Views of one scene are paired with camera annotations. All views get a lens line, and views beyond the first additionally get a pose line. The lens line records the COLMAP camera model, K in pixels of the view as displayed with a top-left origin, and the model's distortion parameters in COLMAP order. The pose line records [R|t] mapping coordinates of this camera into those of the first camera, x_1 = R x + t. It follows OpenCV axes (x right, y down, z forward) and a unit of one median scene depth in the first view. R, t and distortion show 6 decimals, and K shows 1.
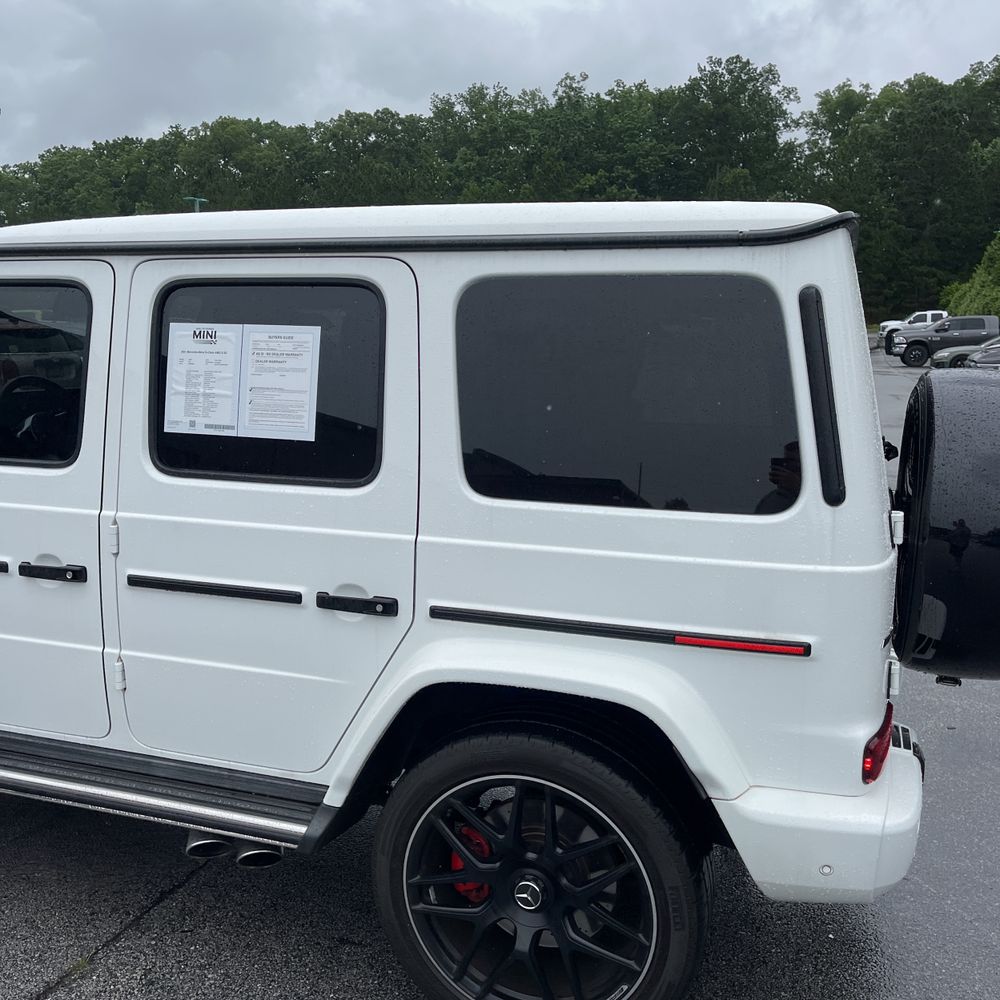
lens RADIAL K [[1014.1, 0, 487.3], [0, 1014.1, 493.8], [0, 0, 1]] dist [0.052001, -0.047193]
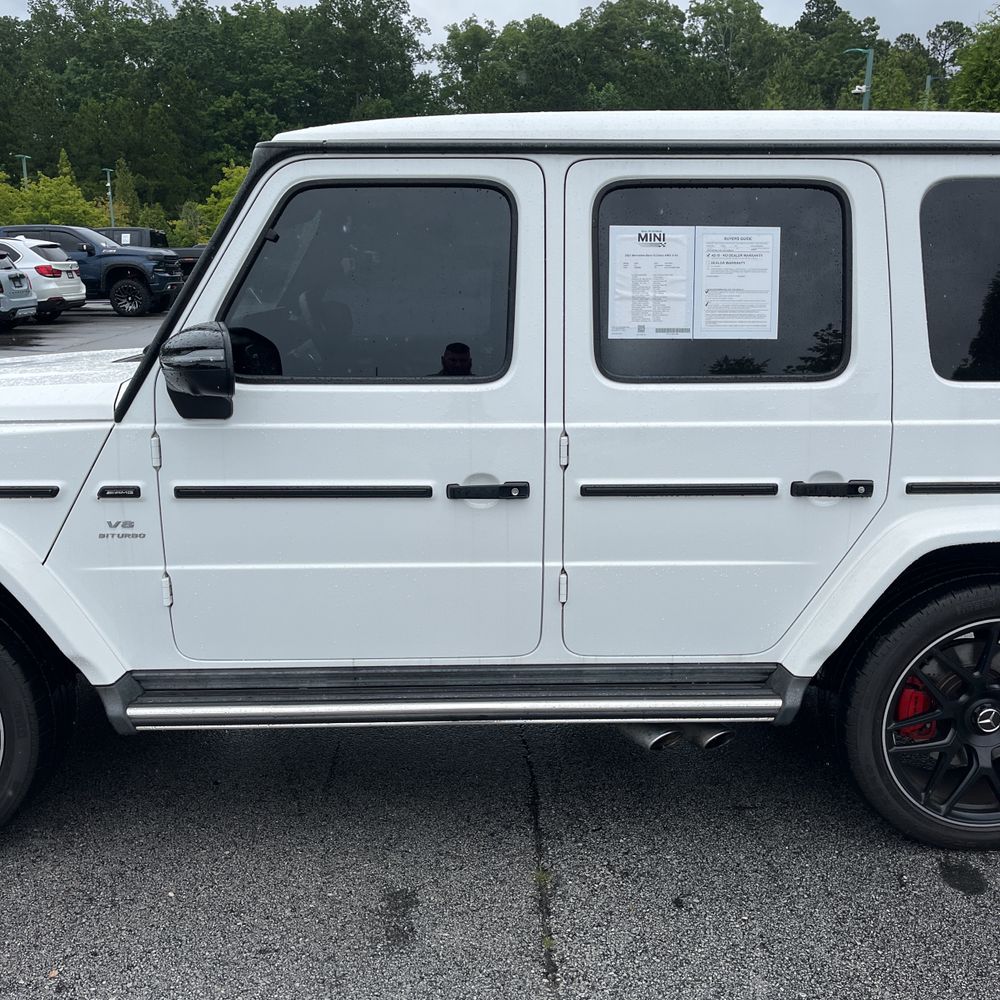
lens RADIAL K [[1011.8, 0, 507.0], [0, 1011.8, 513.9], [0, 0, 1]] dist [0.062088, -0.069600]
pose [[0.932028, -0.094814, 0.349764, -0.788837], [0.066619, 0.993546, 0.091807, 0.011812], [-0.356211, -0.062266, 0.932329, 0.107043]]
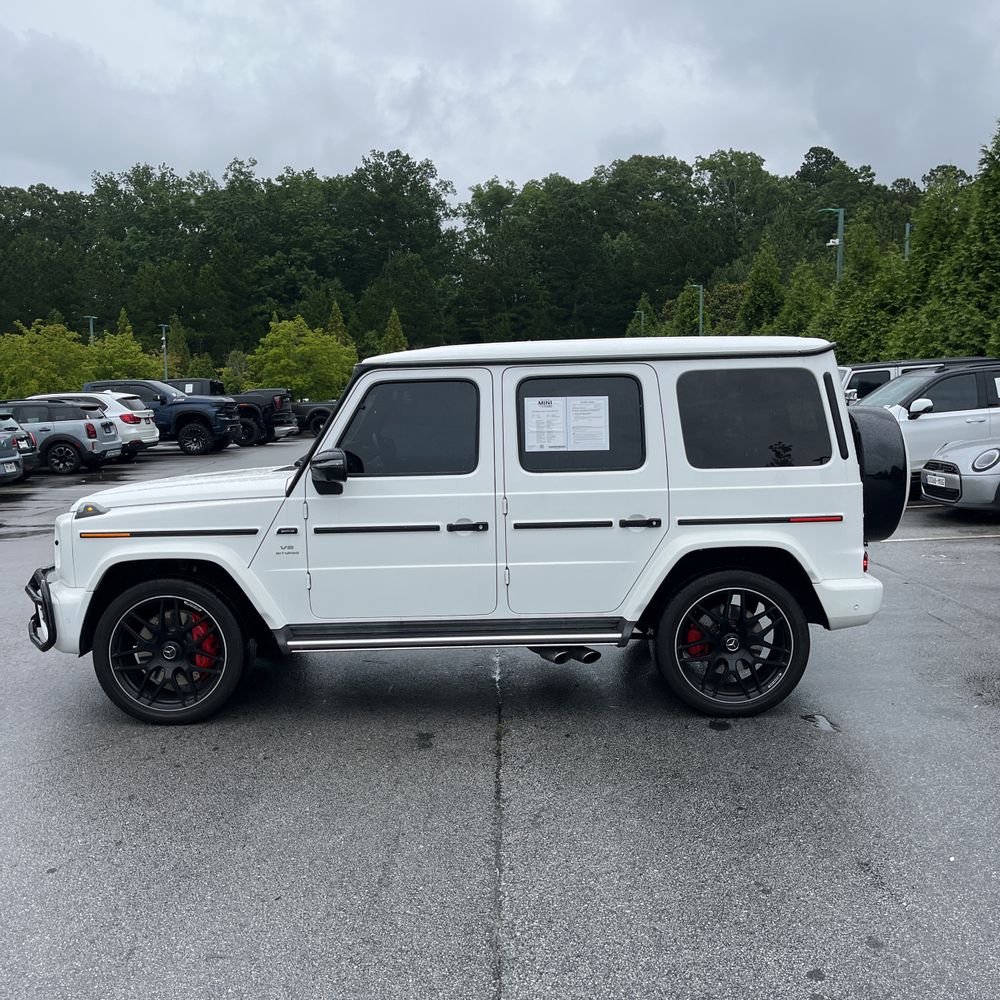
lens RADIAL K [[1018.1, 0, 489.9], [0, 1018.1, 498.9], [0, 0, 1]] dist [0.064371, -0.067762]
pose [[0.946234, -0.064698, 0.316947, -1.052143], [0.085896, 0.994874, -0.053357, 0.137044], [-0.311870, 0.077713, 0.946941, -0.896103]]
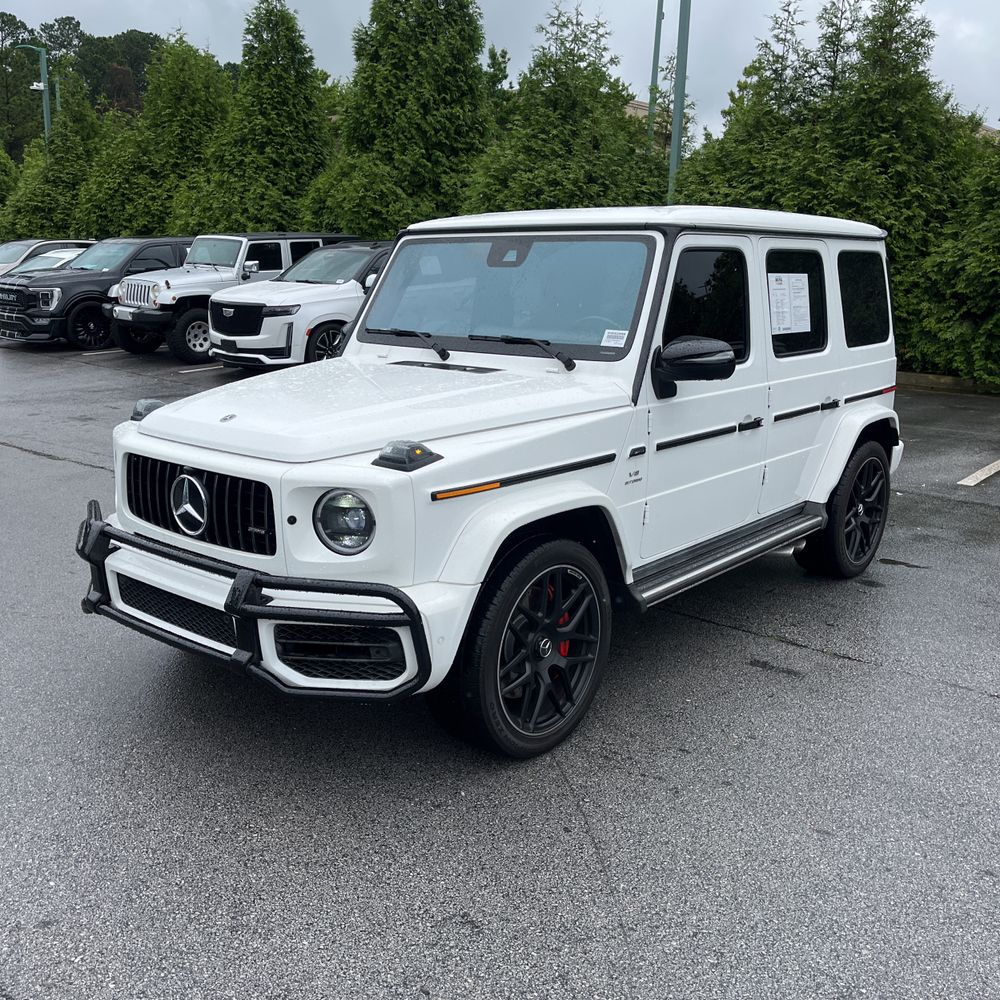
lens RADIAL K [[1018.1, 0, 489.9], [0, 1018.1, 498.9], [0, 0, 1]] dist [0.064371, -0.067762]
pose [[0.357961, -0.218522, 0.907806, -2.266522], [0.144426, 0.973487, 0.177383, -0.175898], [-0.922499, 0.067615, 0.380030, 0.808546]]
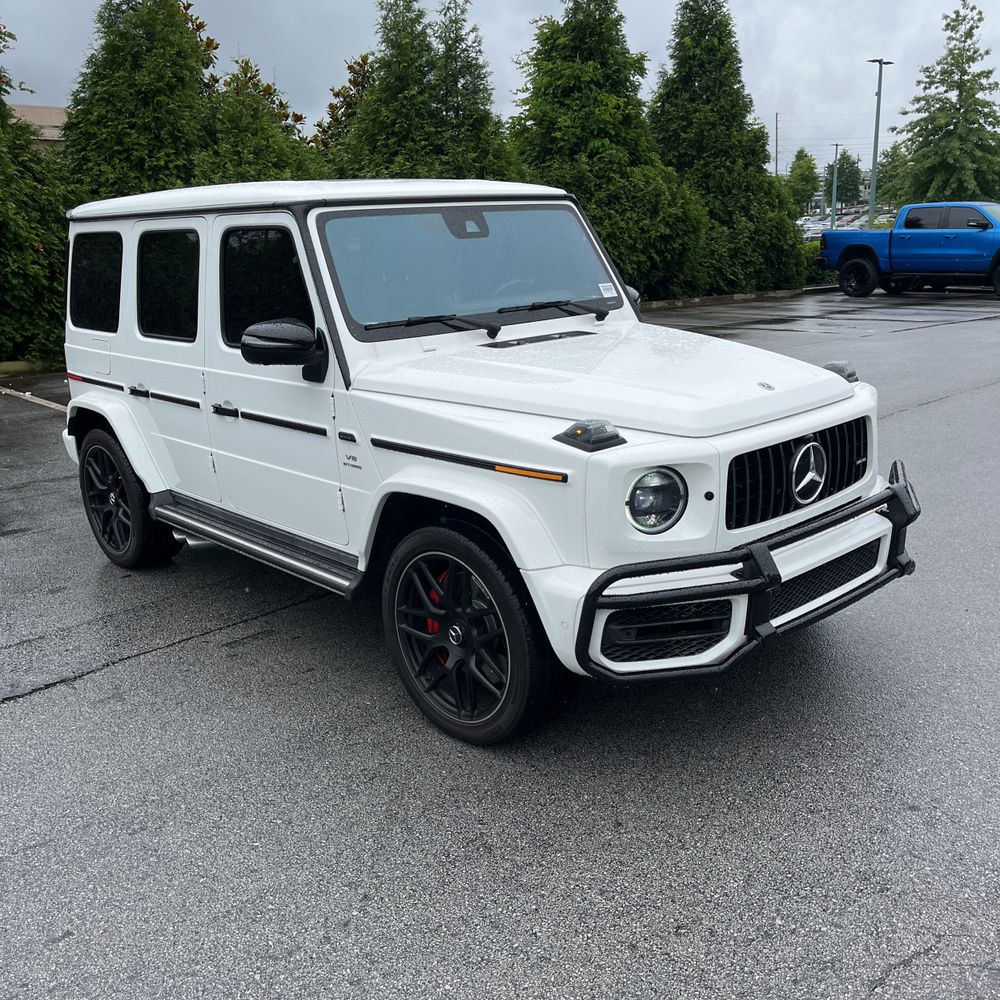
lens RADIAL K [[1011.8, 0, 507.0], [0, 1011.8, 513.9], [0, 0, 1]] dist [0.062088, -0.069600]
pose [[-0.886373, -0.104203, 0.451092, -1.443024], [0.104195, 0.904446, 0.413667, -0.528564], [-0.451094, 0.413665, -0.790820, 2.934646]]
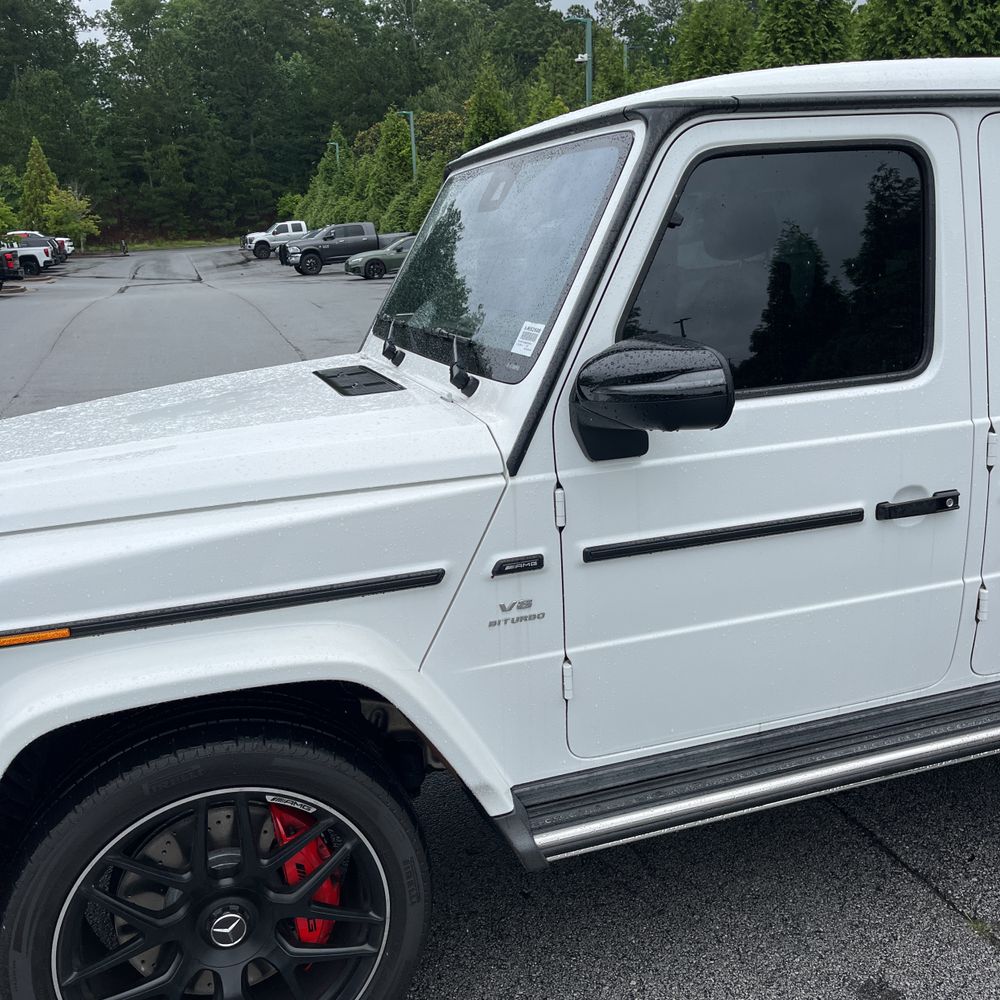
lens RADIAL K [[1005.6, 0, 504.2], [0, 1005.6, 515.2], [0, 0, 1]] dist [0.080631, -0.104632]
pose [[0.788845, -0.212481, 0.576693, -1.233075], [0.155038, 0.976787, 0.147822, -0.094851], [-0.594716, -0.027199, 0.803476, 0.571286]]
